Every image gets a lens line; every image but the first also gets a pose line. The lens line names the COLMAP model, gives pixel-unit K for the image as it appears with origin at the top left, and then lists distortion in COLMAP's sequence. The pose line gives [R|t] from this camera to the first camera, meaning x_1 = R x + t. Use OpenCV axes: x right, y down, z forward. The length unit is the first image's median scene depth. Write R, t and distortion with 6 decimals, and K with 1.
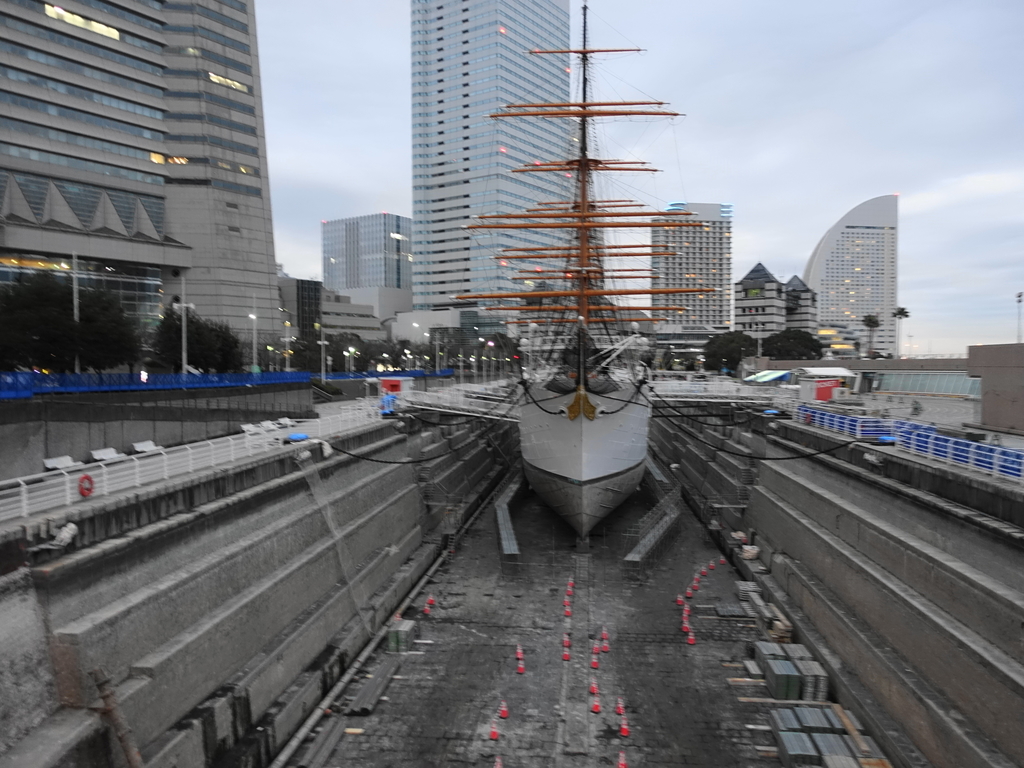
lens RADIAL K [[794.8, 0, 512.0], [0, 794.8, 384.0], [0, 0, 1]] dist [0.004202, -0.001173]
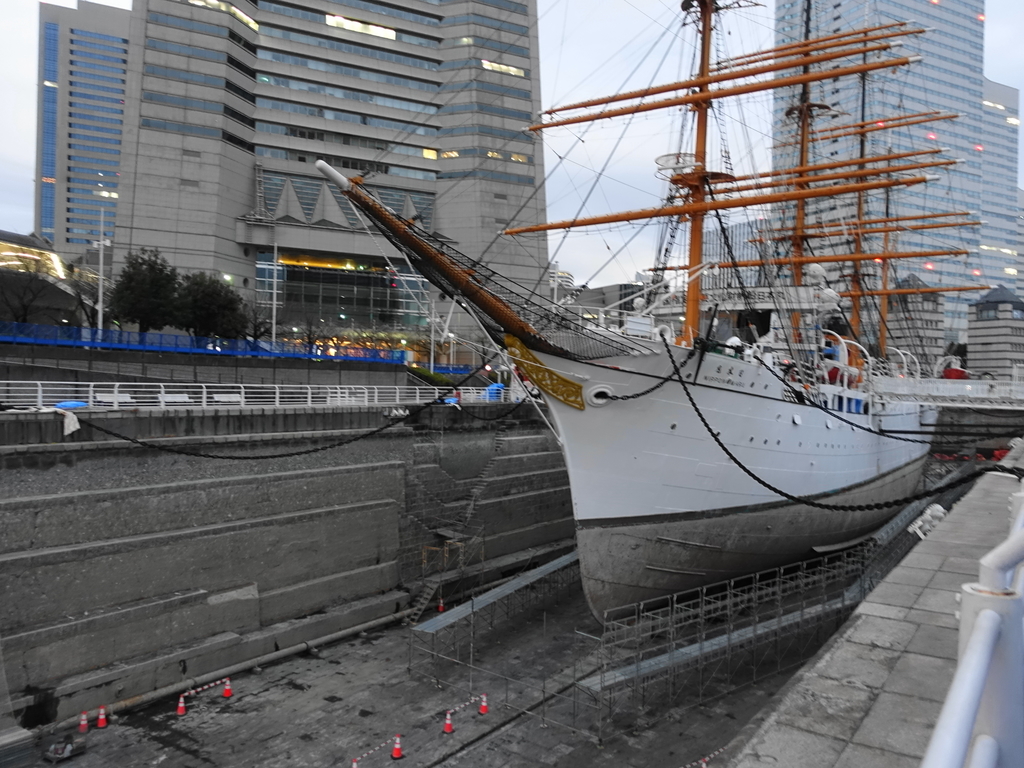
lens RADIAL K [[794.8, 0, 512.0], [0, 794.8, 384.0], [0, 0, 1]] dist [0.004202, -0.001173]
pose [[0.876014, 0.022046, -0.481781, 0.125612], [-0.035125, 0.999218, -0.018142, 0.015661], [0.481004, 0.032815, 0.876104, 0.195268]]
